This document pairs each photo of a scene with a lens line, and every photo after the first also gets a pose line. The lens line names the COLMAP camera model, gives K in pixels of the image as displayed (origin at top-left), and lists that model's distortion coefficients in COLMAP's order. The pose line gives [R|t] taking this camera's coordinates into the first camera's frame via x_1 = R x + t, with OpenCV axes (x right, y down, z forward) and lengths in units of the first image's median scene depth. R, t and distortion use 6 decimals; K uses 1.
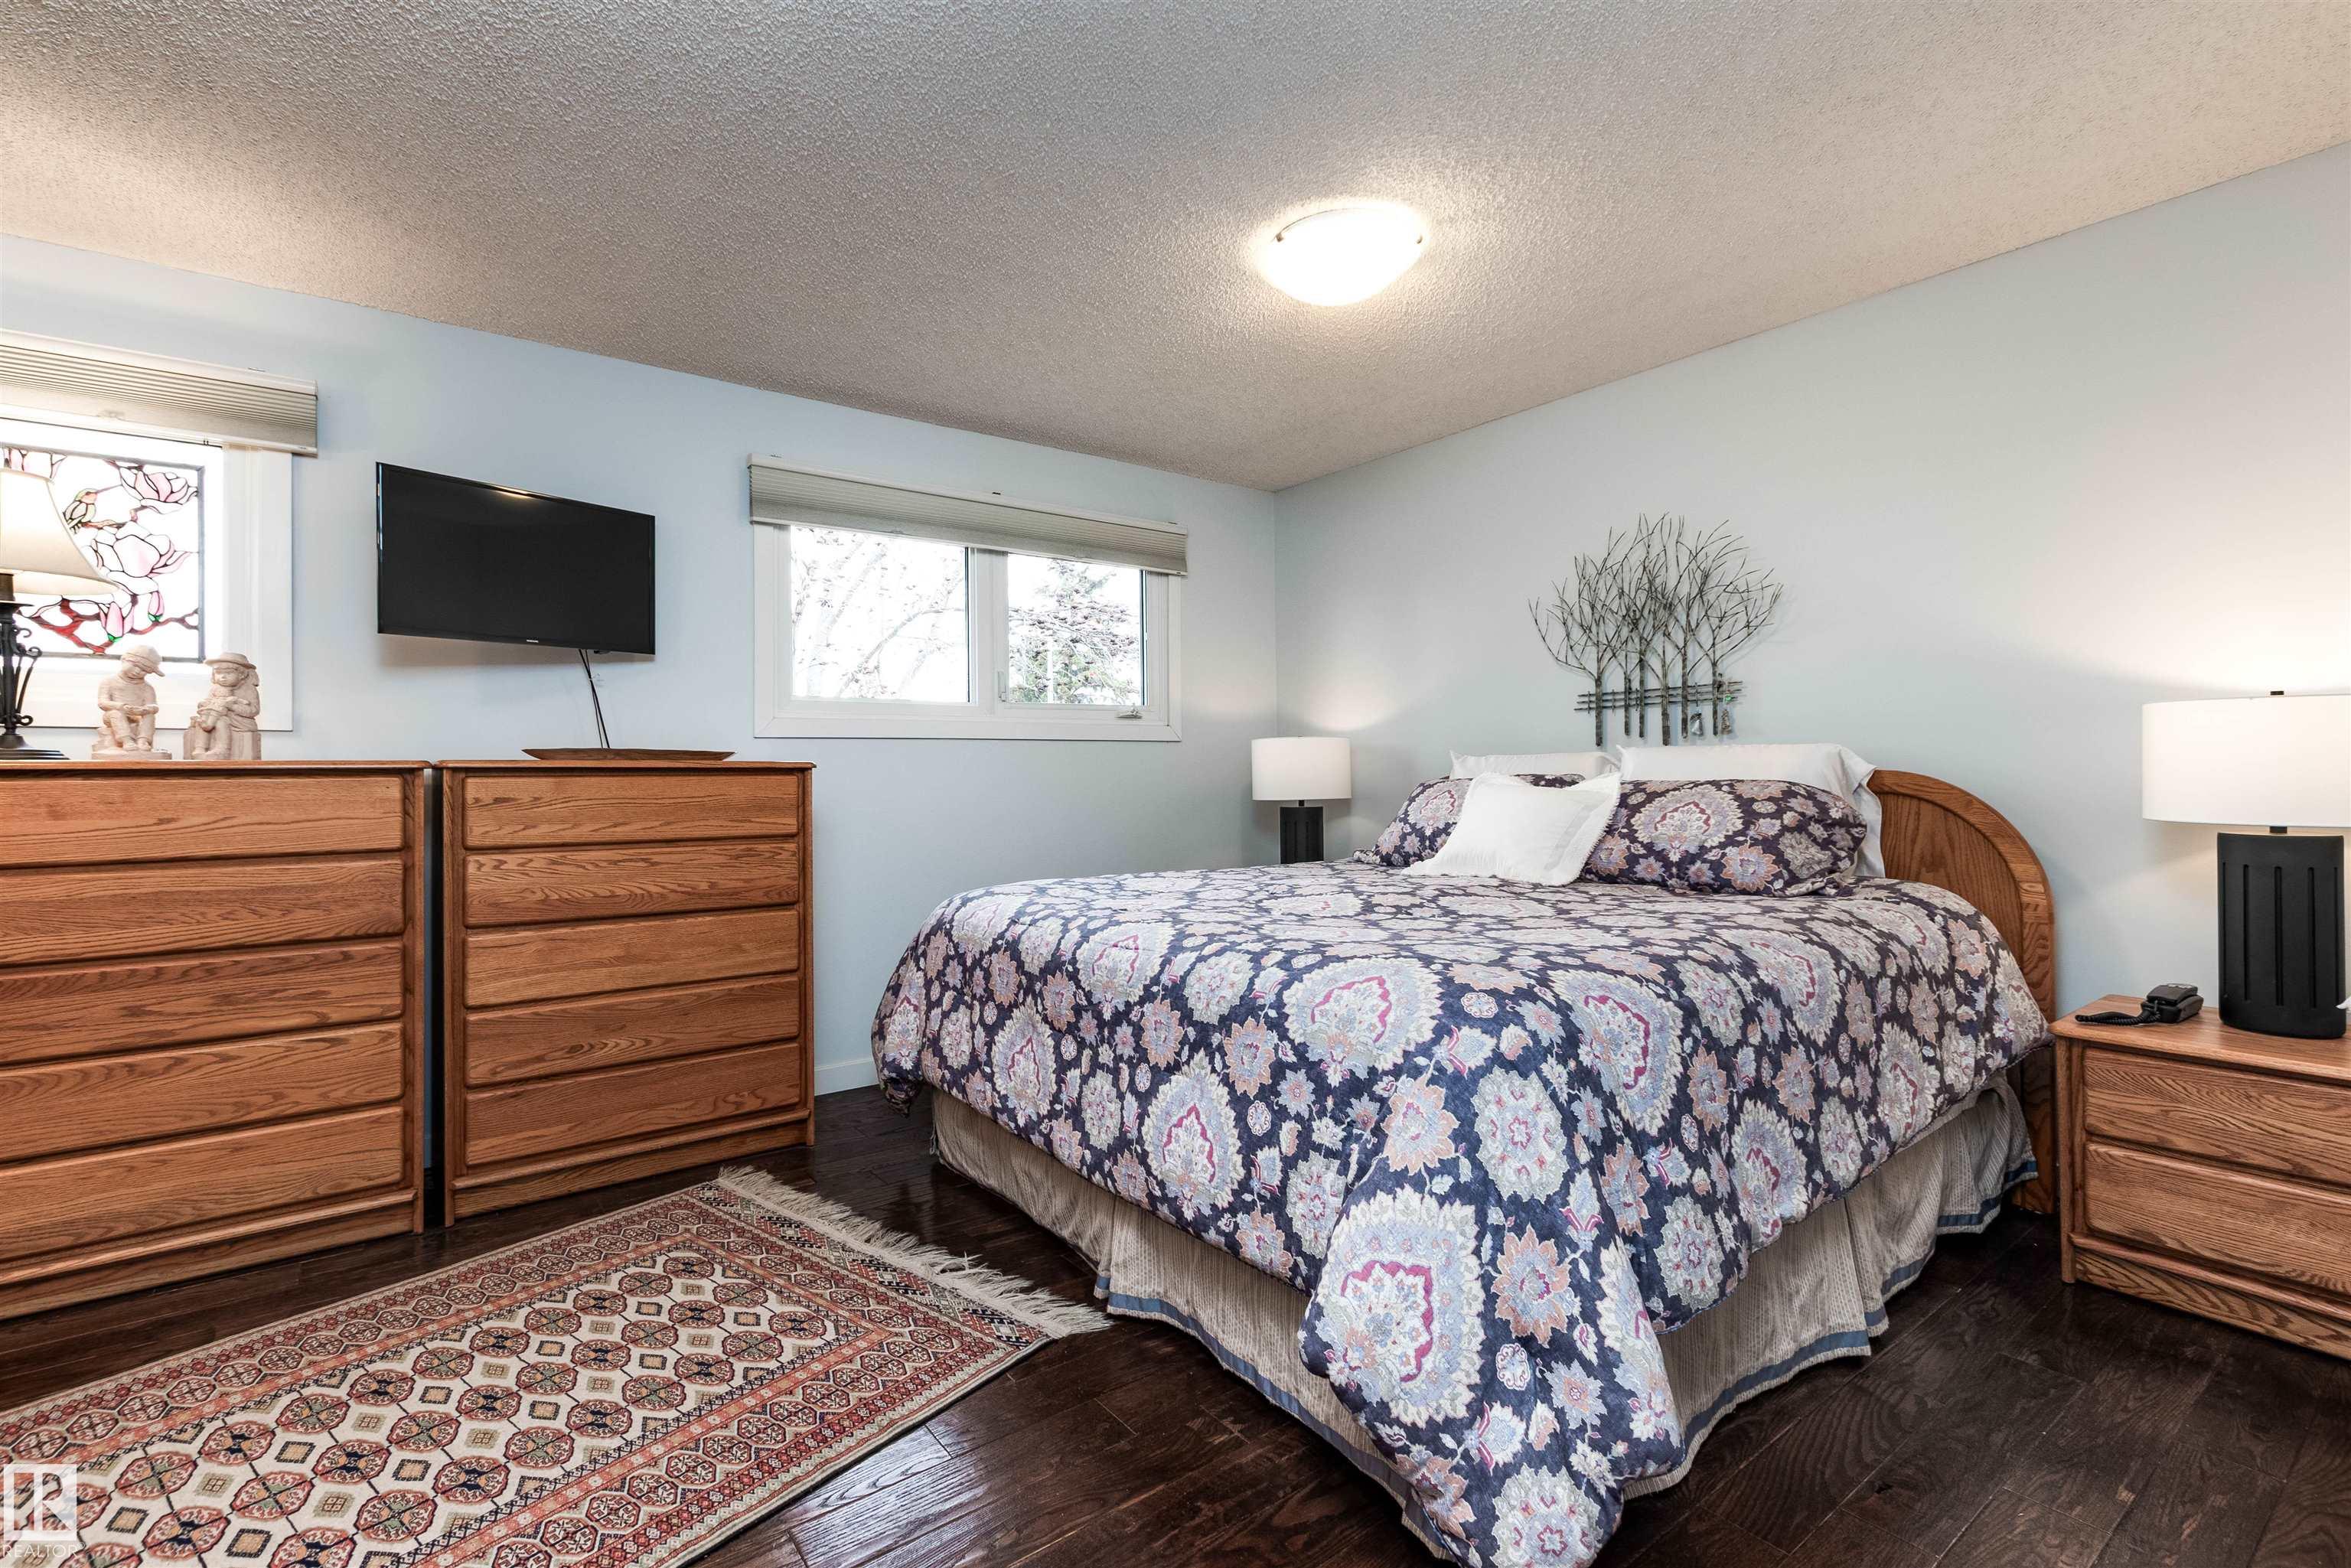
lens RADIAL K [[1047.6, 0, 1167.5], [0, 1047.6, 757.3], [0, 0, 1]] dist [-0.001762, 0.000072]
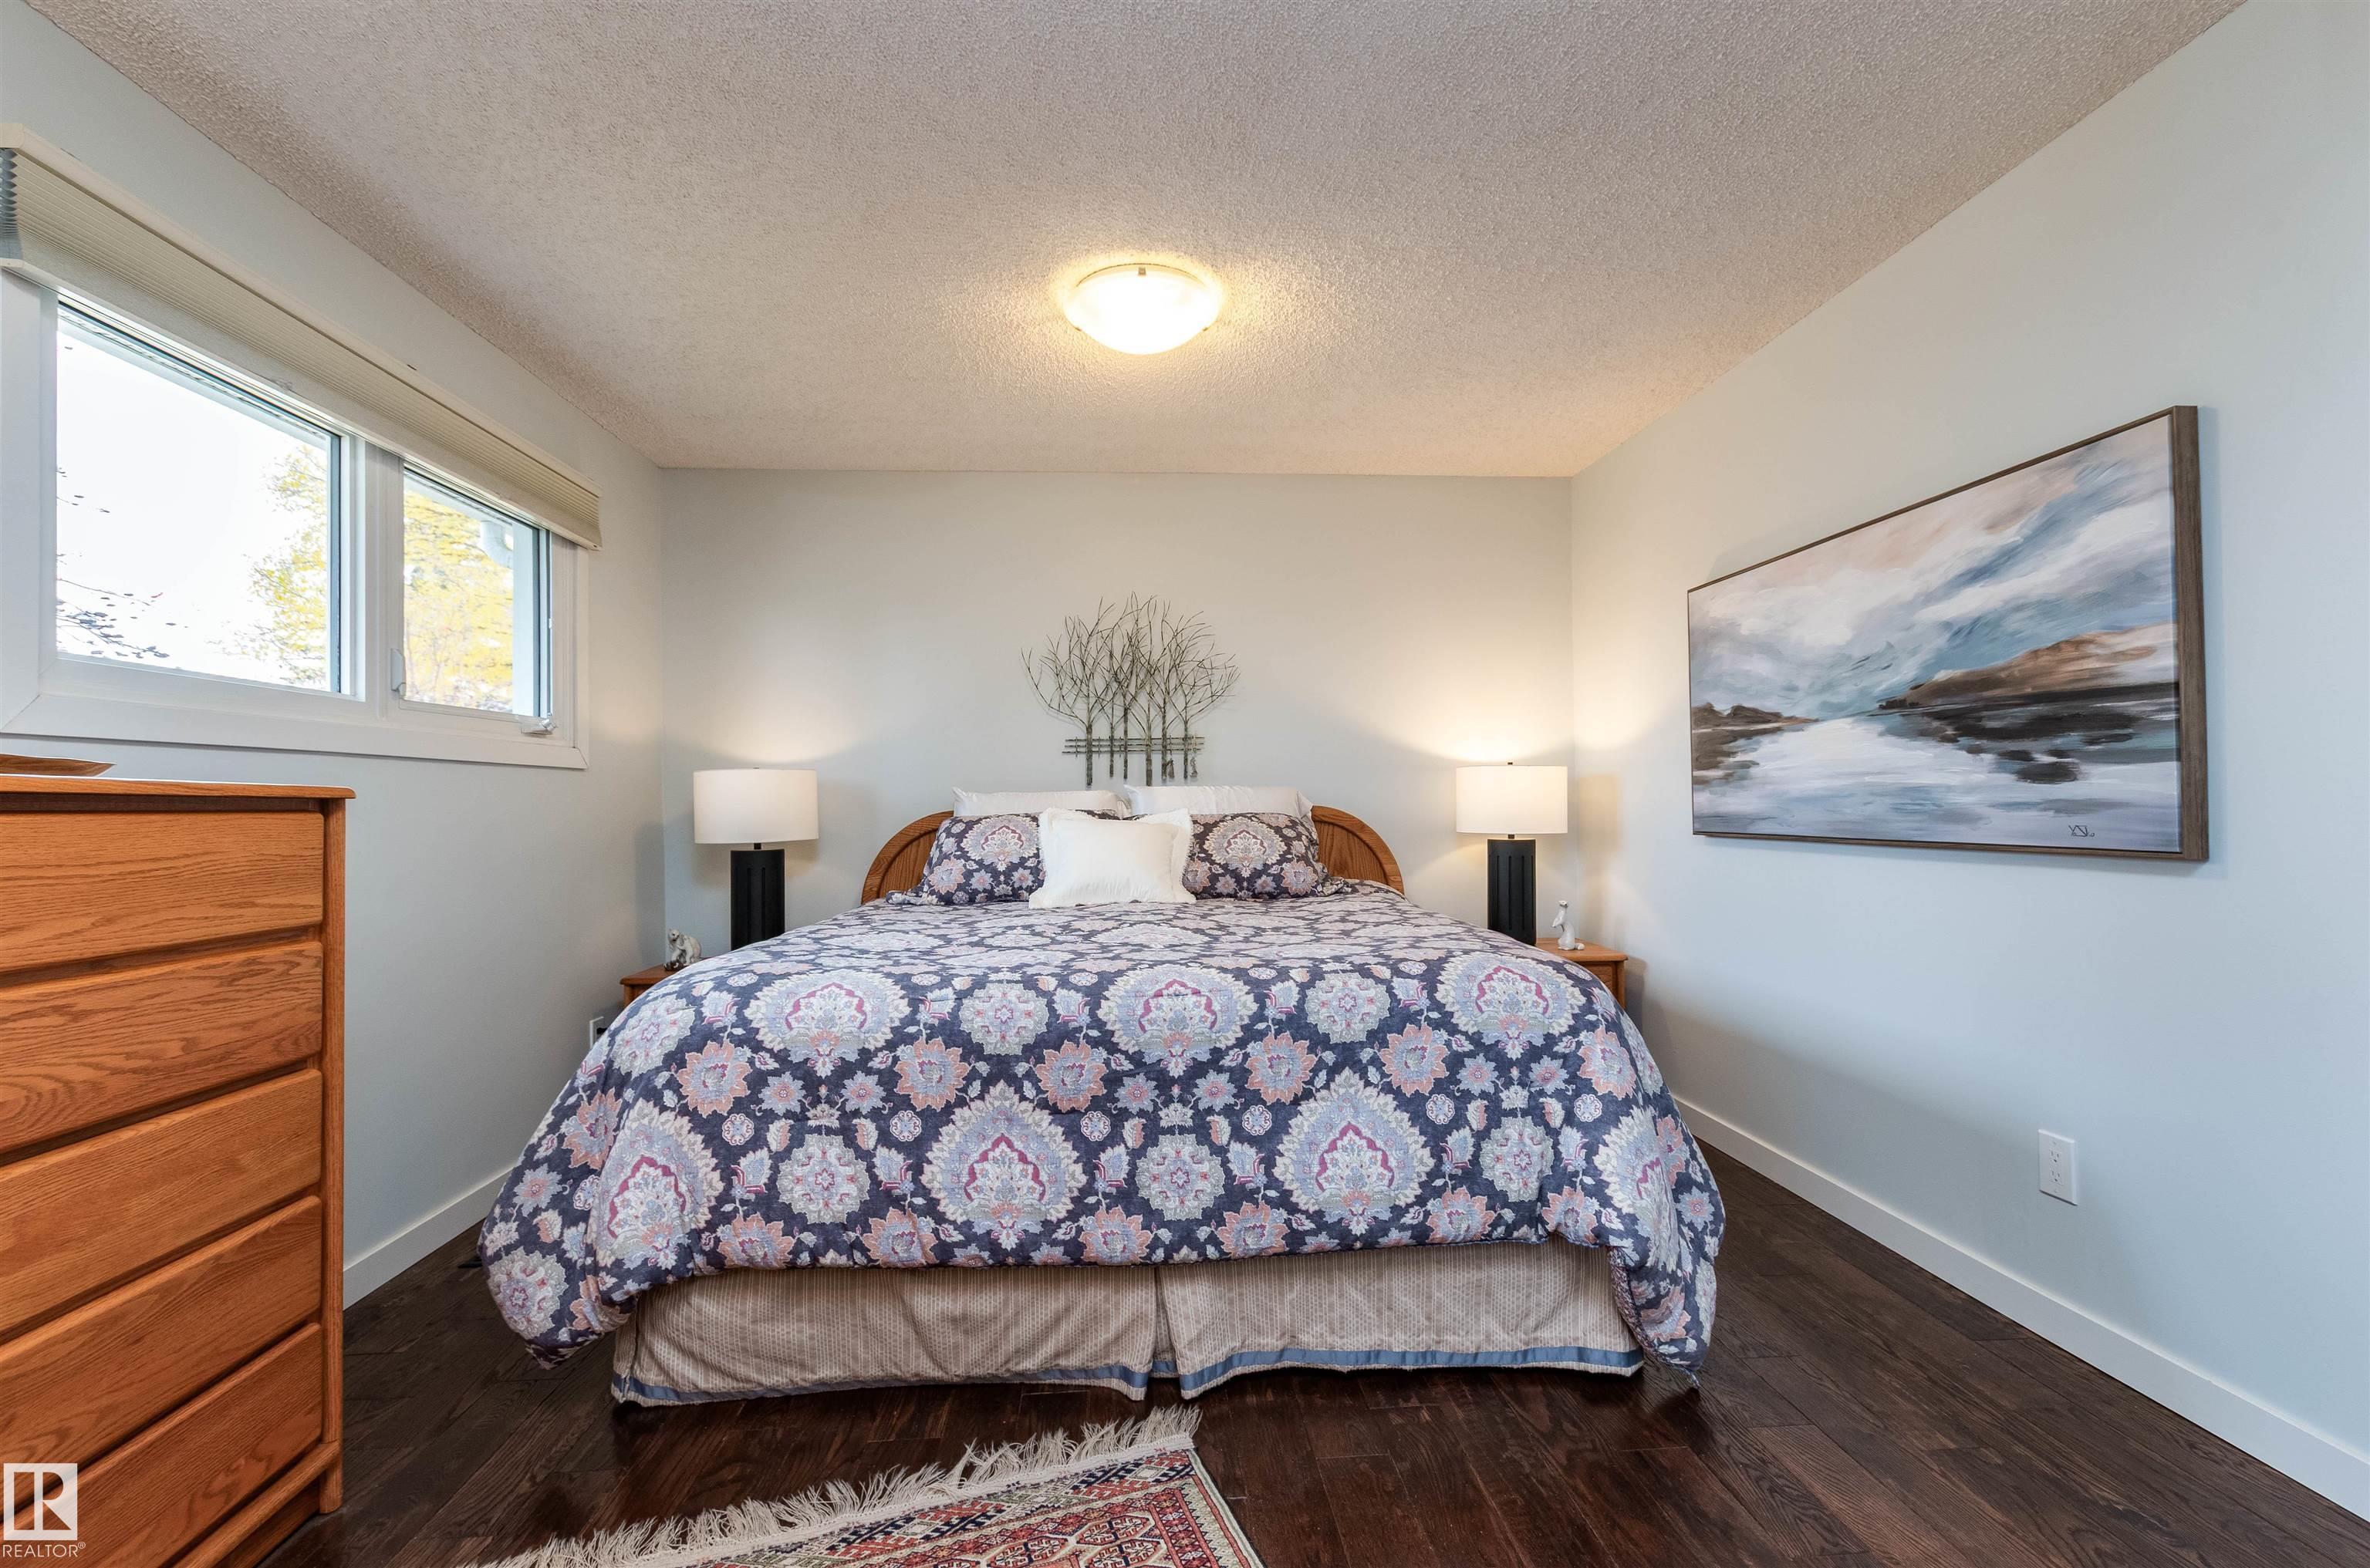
lens RADIAL K [[1031.0, 0, 1185.0], [0, 1031.0, 784.0], [0, 0, 1]] dist [0.001291, 0.000126]
pose [[0.538653, 0.019664, 0.842298, -0.662729], [-0.006341, 0.999794, -0.019285, 0.011916], [-0.842504, 0.005046, 0.538667, 0.417991]]
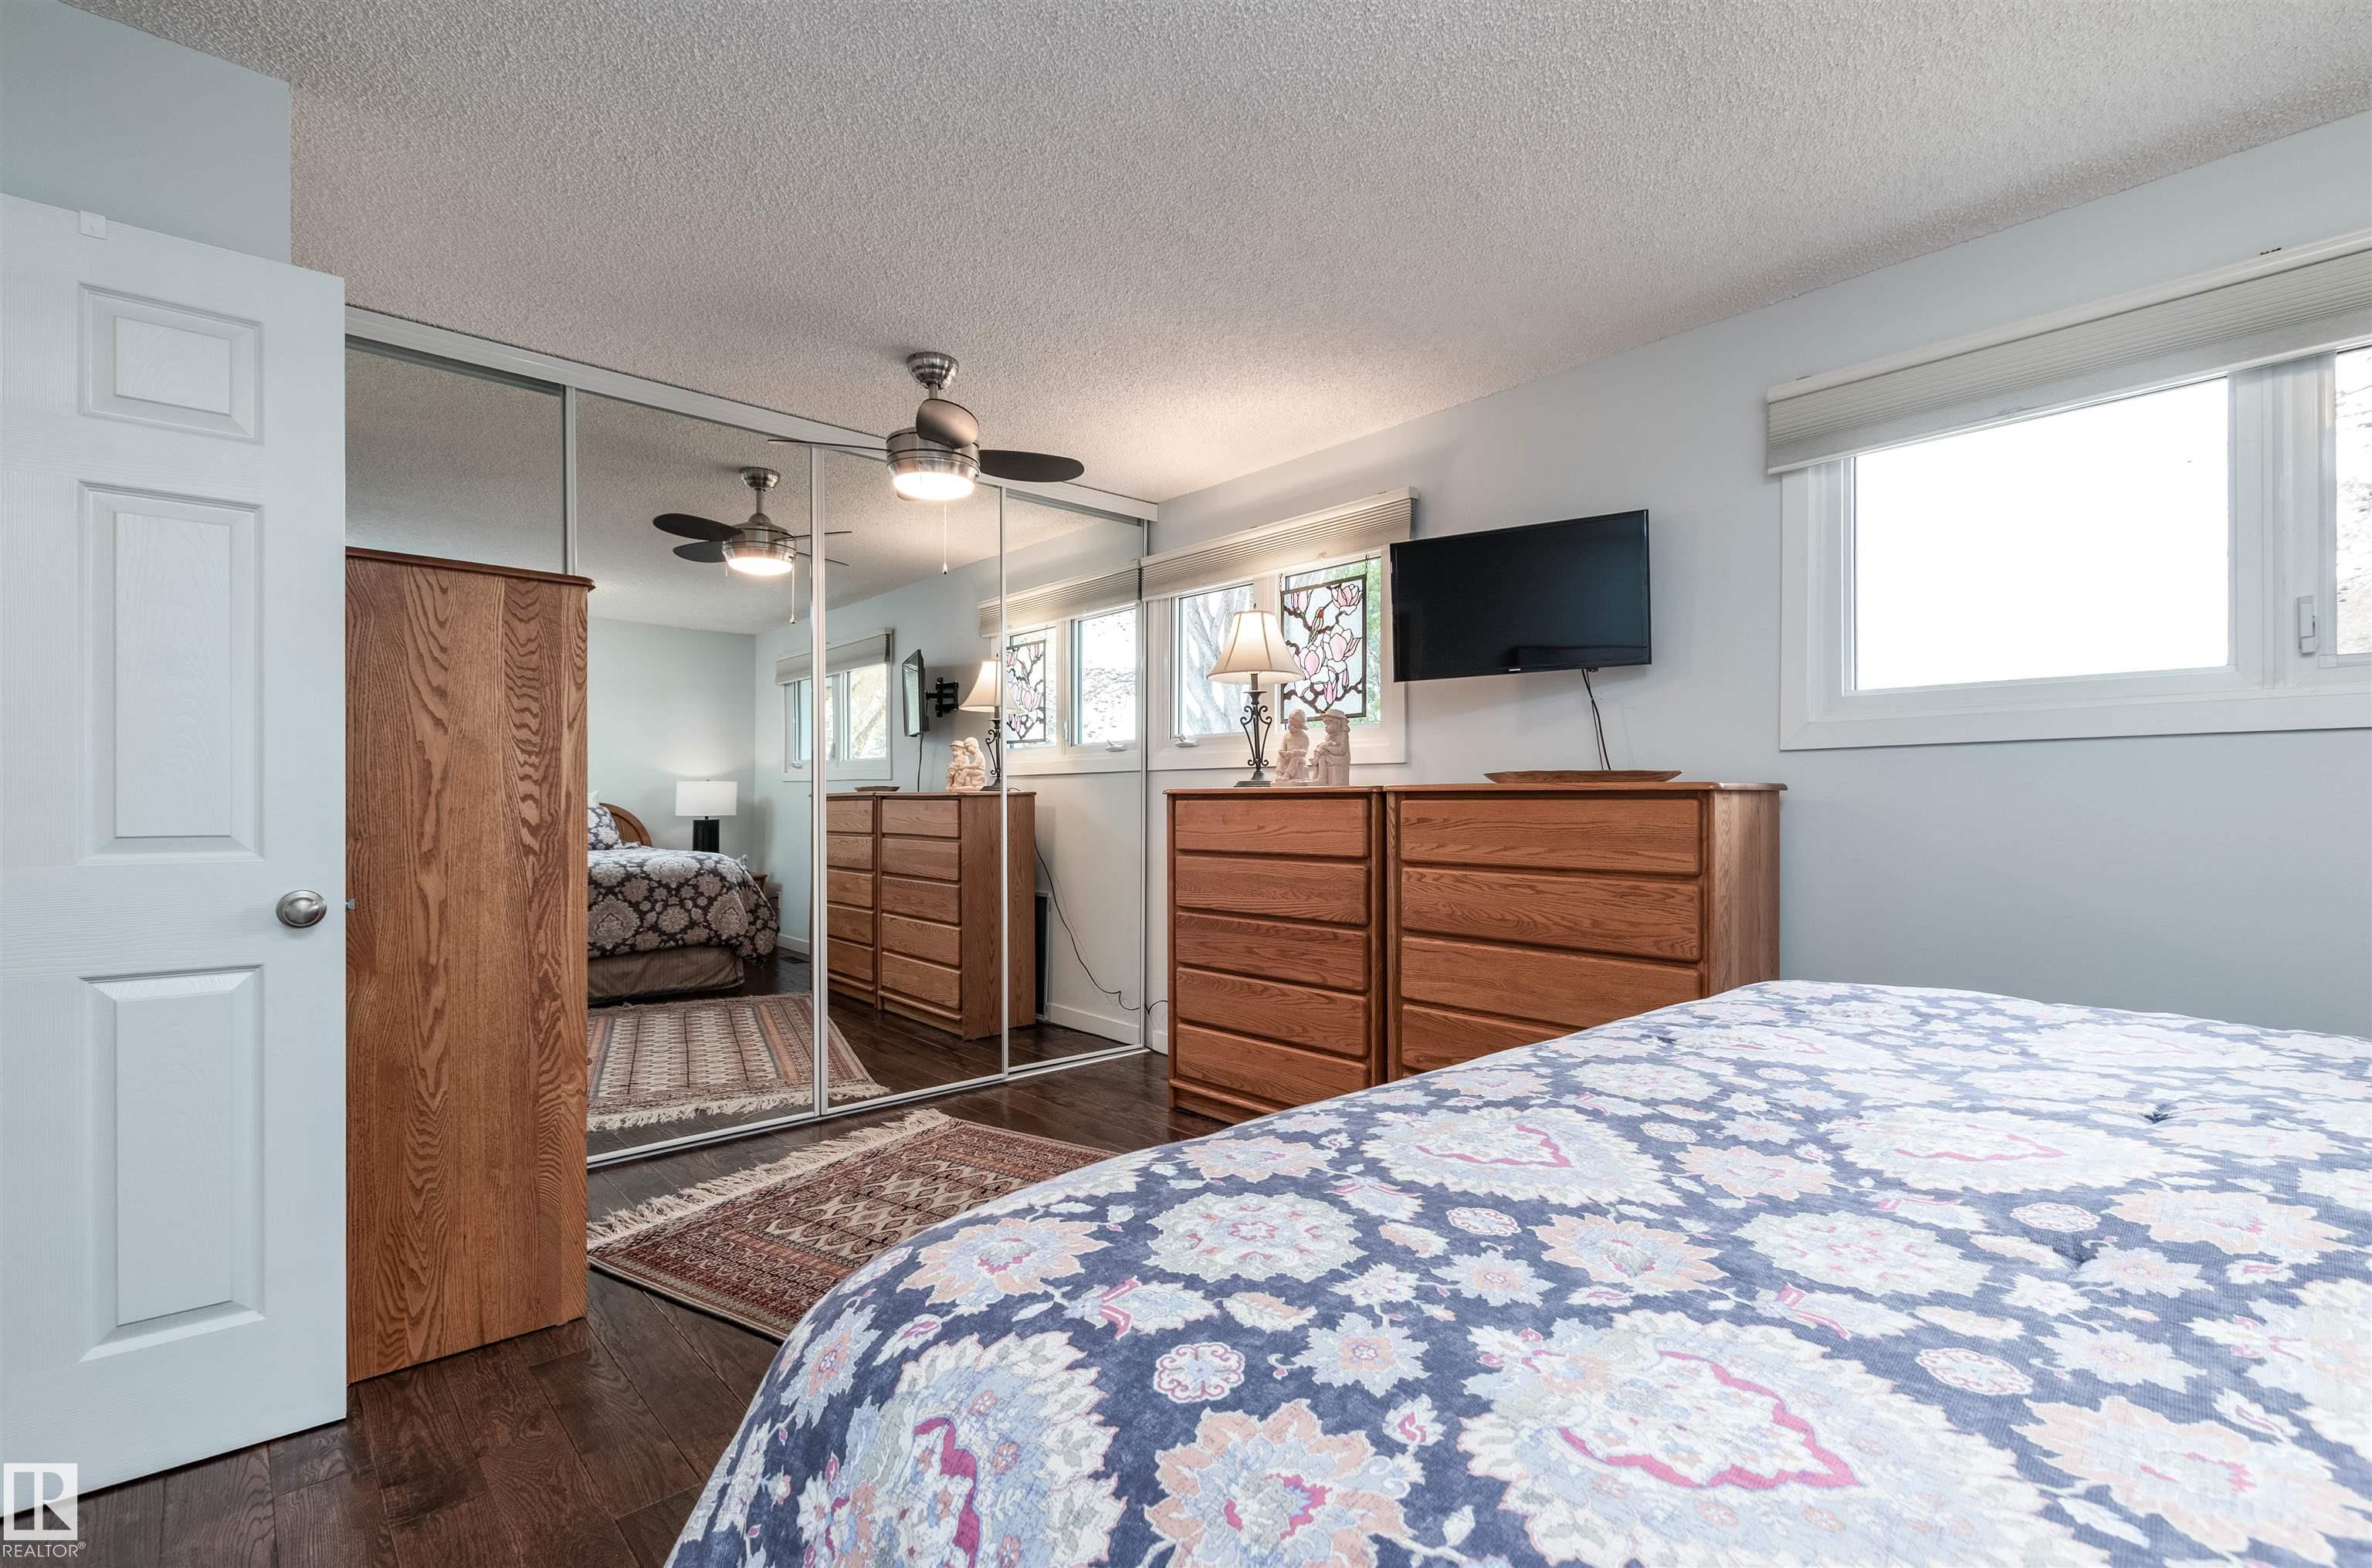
lens RADIAL K [[1067.8, 0, 1199.3], [0, 1067.8, 816.1], [0, 0, 1]] dist [-0.000256, -0.000298]
pose [[0.094074, 0.018938, -0.995385, 0.480725], [0.013303, 0.999706, 0.020277, 0.010365], [0.995476, -0.015149, 0.093794, 0.661338]]
